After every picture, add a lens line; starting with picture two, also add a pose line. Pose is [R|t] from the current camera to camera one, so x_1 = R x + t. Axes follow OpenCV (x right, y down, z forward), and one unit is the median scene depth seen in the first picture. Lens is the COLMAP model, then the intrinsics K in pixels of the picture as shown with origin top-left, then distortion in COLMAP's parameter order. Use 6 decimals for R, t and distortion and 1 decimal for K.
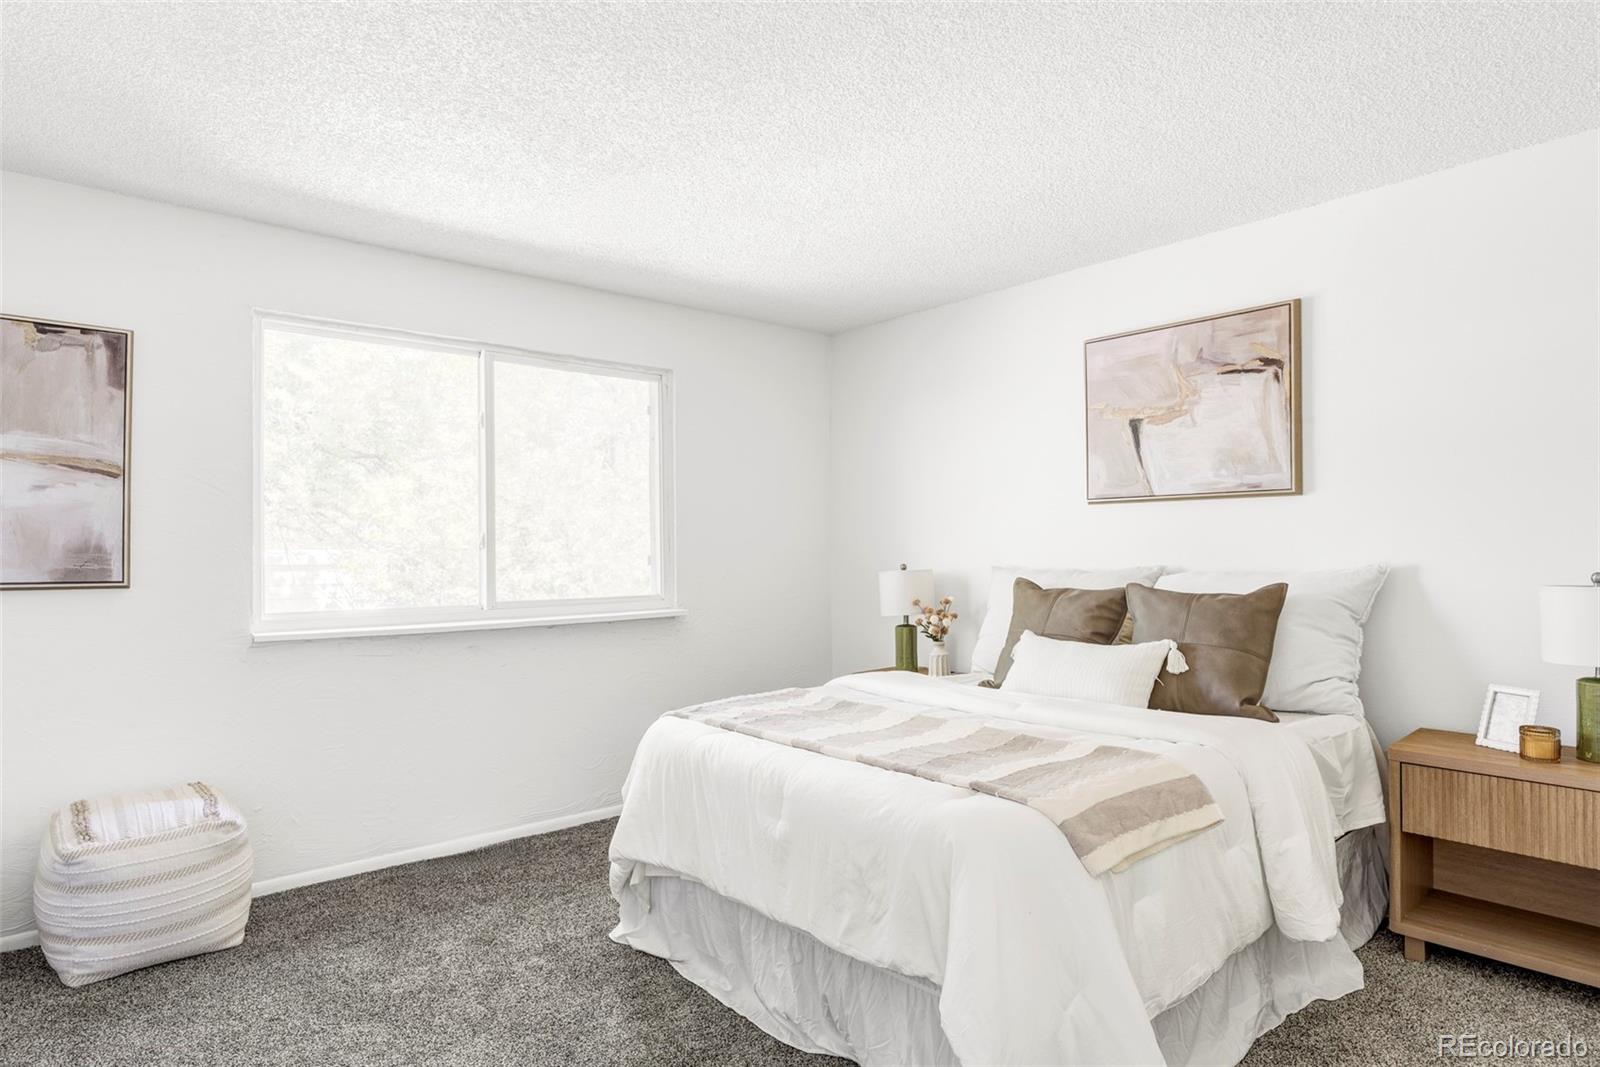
lens RADIAL K [[899.2, 0, 794.4], [0, 899.2, 535.7], [0, 0, 1]] dist [-0.004074, 0.002411]
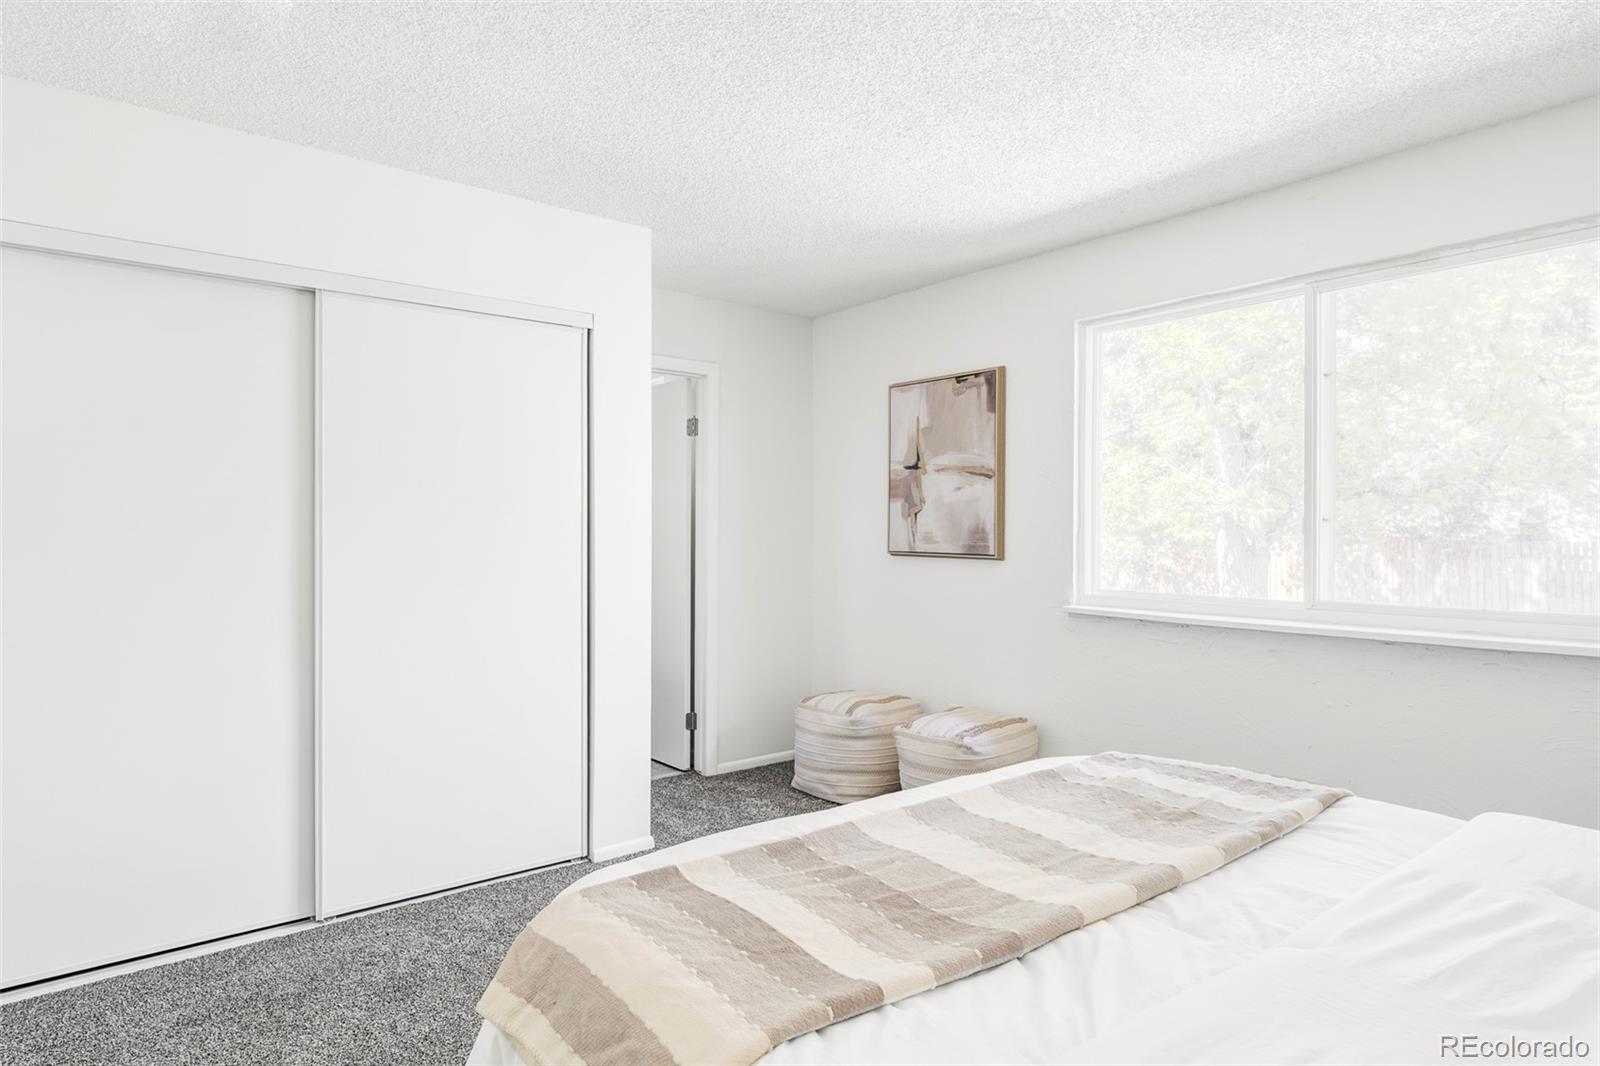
lens RADIAL K [[899.2, 0, 794.2], [0, 899.2, 530.1], [0, 0, 1]] dist [-0.004074, 0.002411]
pose [[-0.051443, -0.000154, -0.998676, 0.613779], [0.001614, 0.999999, -0.000238, 0.013229], [0.998675, -0.001624, -0.051443, 0.775774]]
